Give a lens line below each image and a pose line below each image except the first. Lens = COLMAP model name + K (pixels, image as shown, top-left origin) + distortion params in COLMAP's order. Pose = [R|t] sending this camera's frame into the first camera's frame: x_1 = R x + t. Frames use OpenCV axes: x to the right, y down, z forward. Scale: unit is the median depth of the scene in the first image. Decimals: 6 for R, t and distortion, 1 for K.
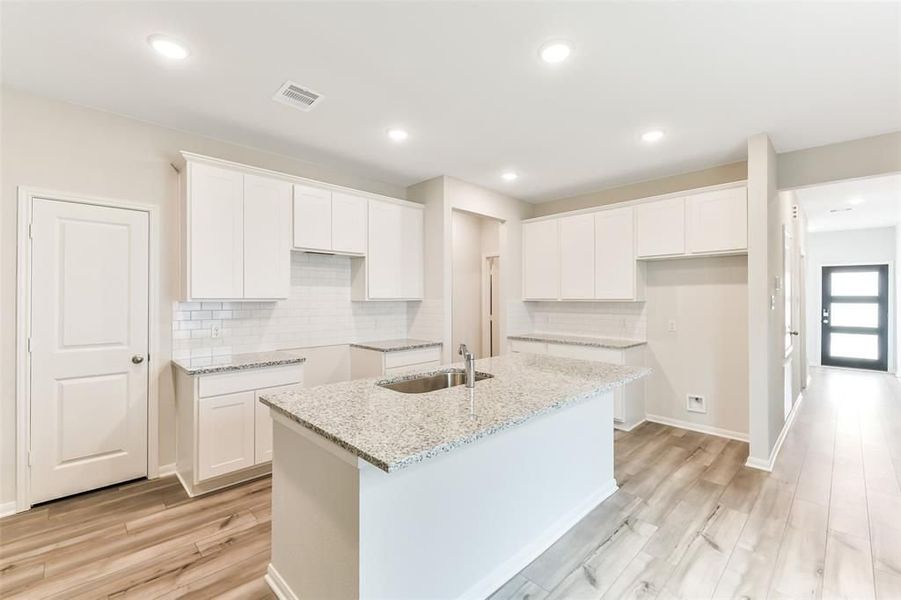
lens RADIAL K [[387.6, 0, 440.0], [0, 387.6, 302.3], [0, 0, 1]] dist [0.000038, -0.000189]
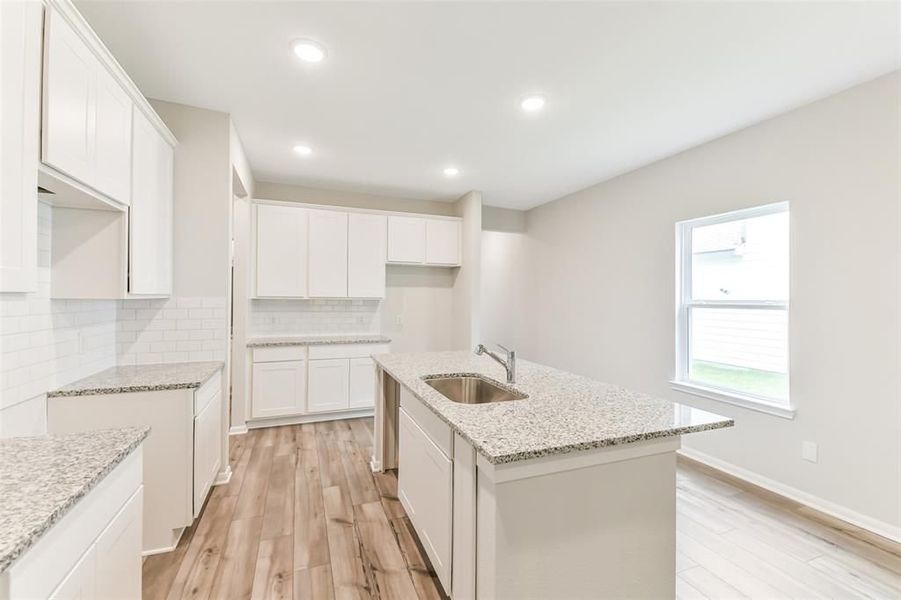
lens RADIAL K [[382.5, 0, 455.2], [0, 382.5, 299.2], [0, 0, 1]] dist [0.003439, -0.000053]
pose [[0.392213, 0.001978, 0.919872, -0.423866], [-0.002930, 0.999995, -0.000901, -0.003797], [-0.919870, -0.002341, 0.392217, 0.347920]]
